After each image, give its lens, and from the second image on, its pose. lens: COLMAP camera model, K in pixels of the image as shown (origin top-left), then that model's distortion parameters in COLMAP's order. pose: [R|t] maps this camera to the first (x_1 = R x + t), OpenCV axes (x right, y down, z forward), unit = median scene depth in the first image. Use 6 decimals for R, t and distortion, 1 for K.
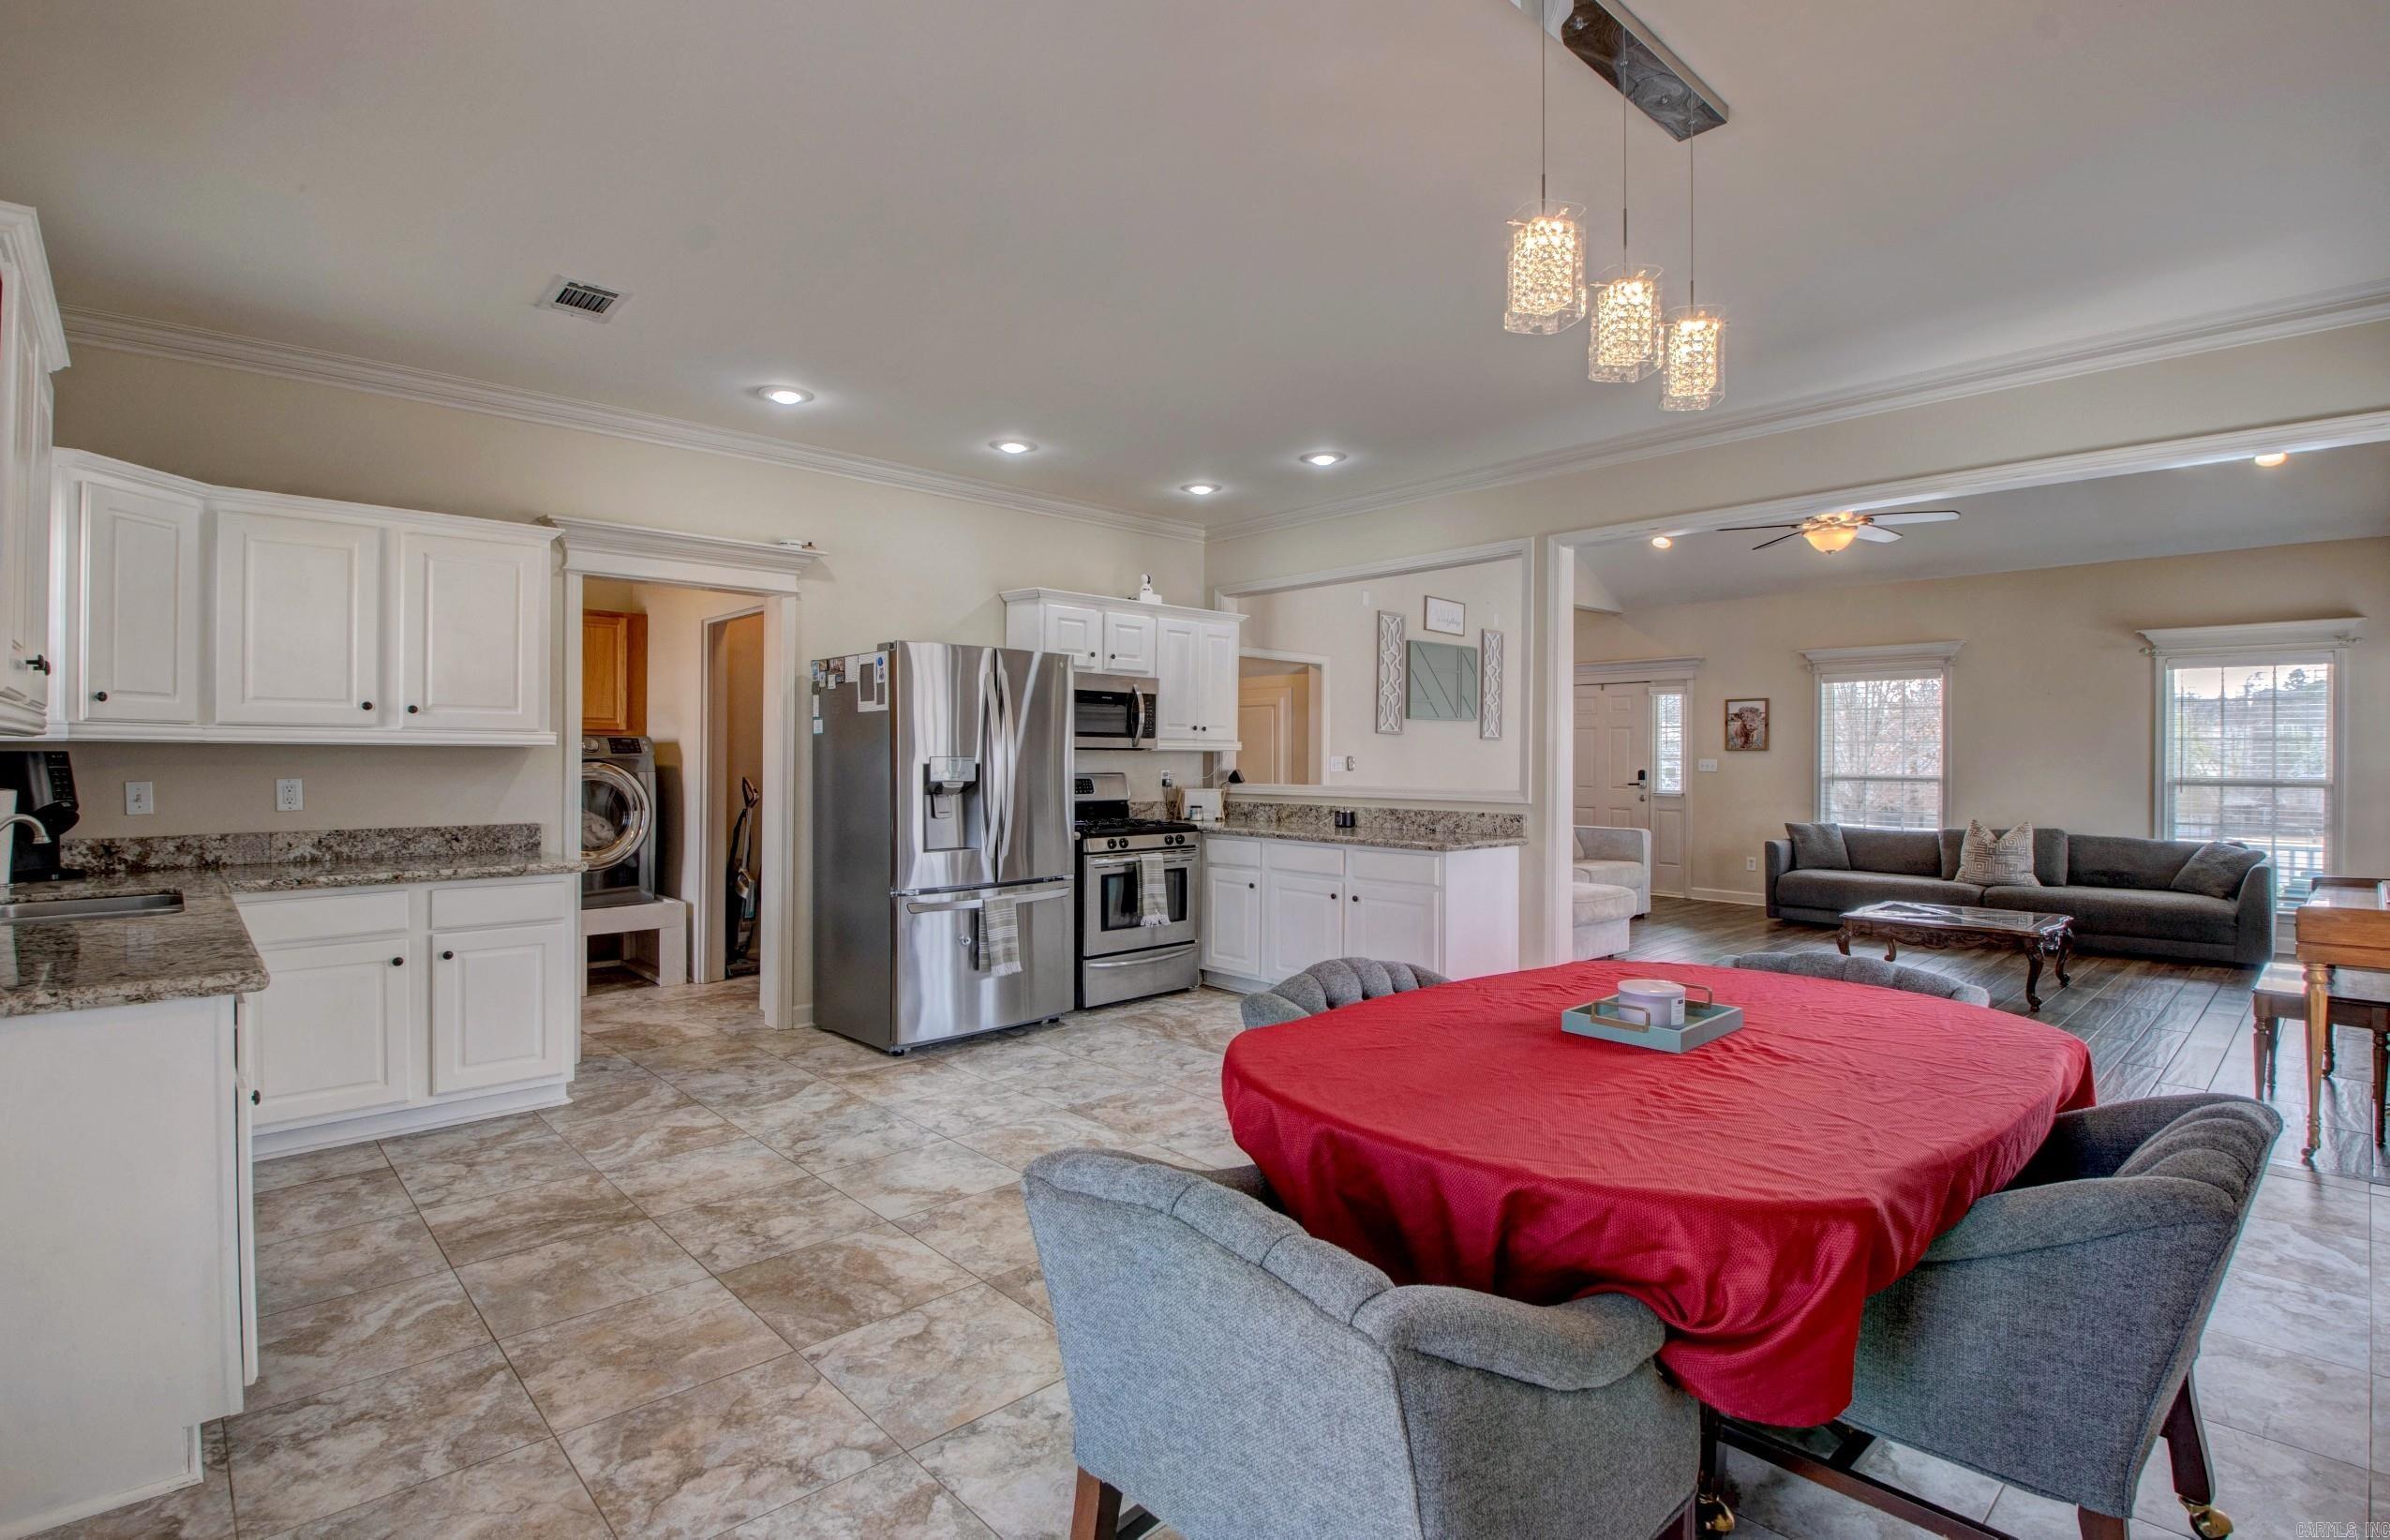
lens RADIAL K [[1089.6, 0, 1195.2], [0, 1089.6, 761.0], [0, 0, 1]] dist [-0.019758, -0.006553]
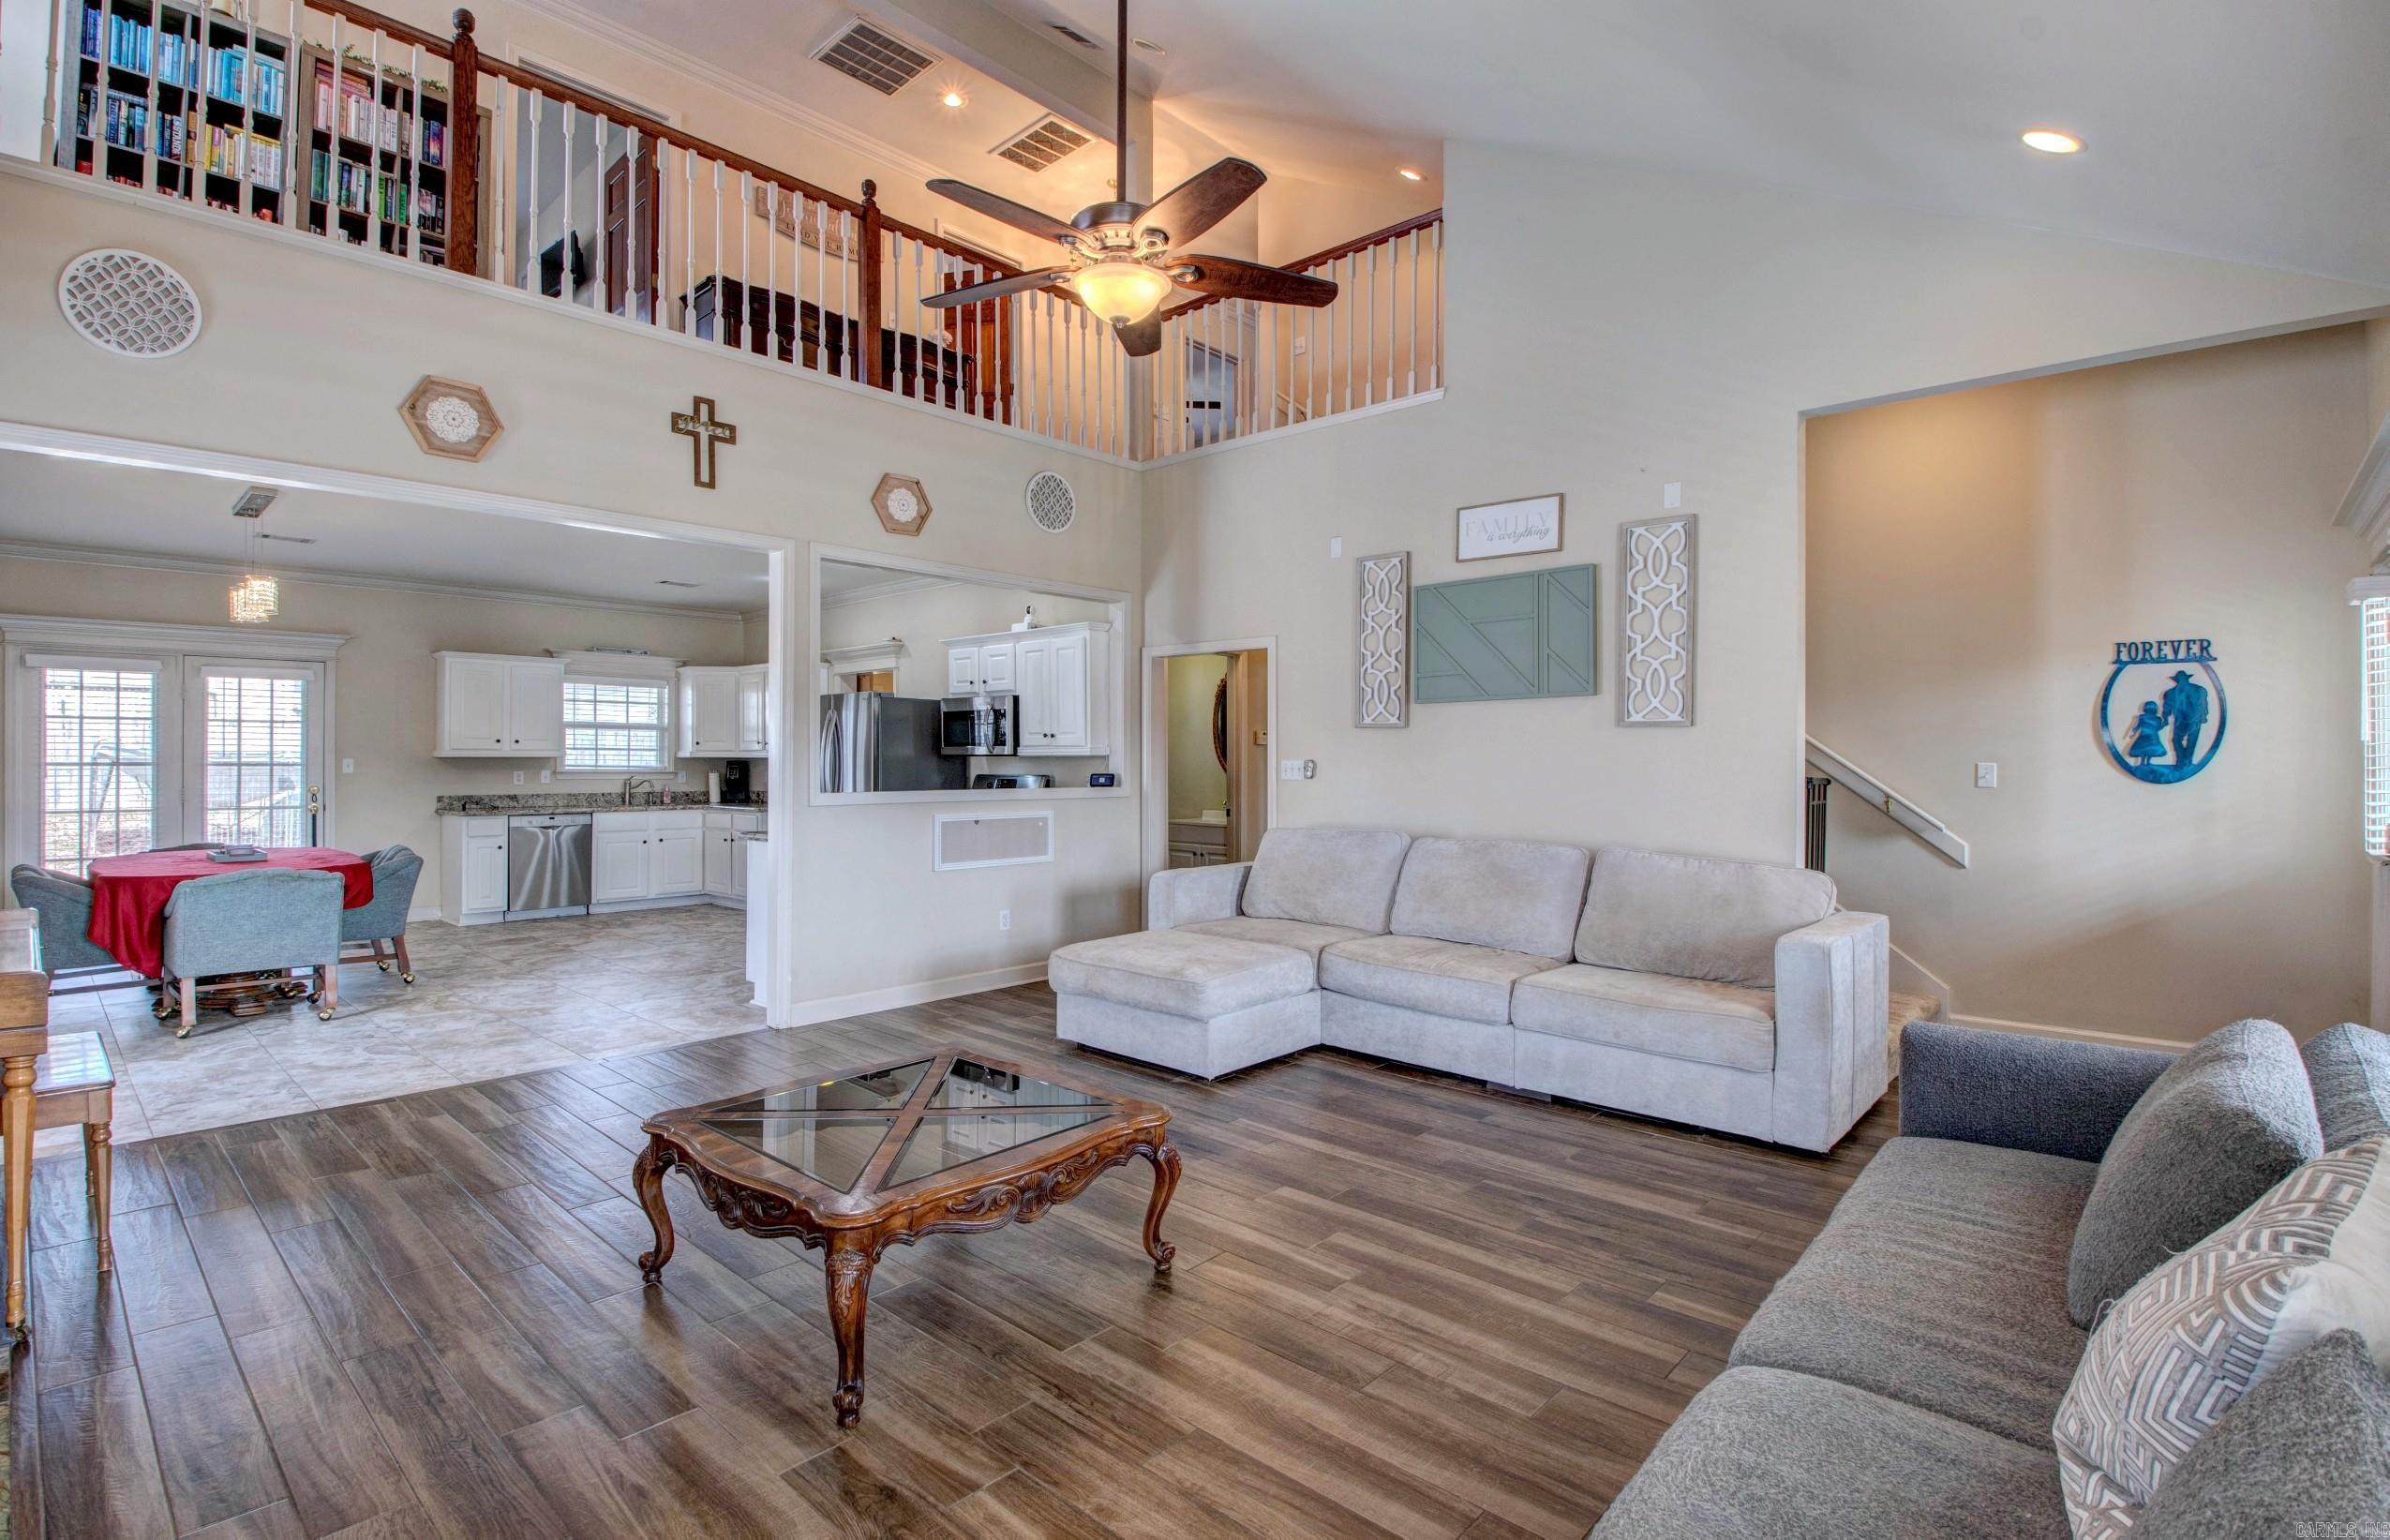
lens RADIAL K [[1089.6, 0, 1179.8], [0, 1089.6, 761.8], [0, 0, 1]] dist [-0.019758, -0.006553]
pose [[0.066373, -0.003442, -0.997789, 0.852555], [-0.005974, 0.999975, -0.003847, 0.000002], [0.997777, 0.006216, 0.066351, 0.815385]]
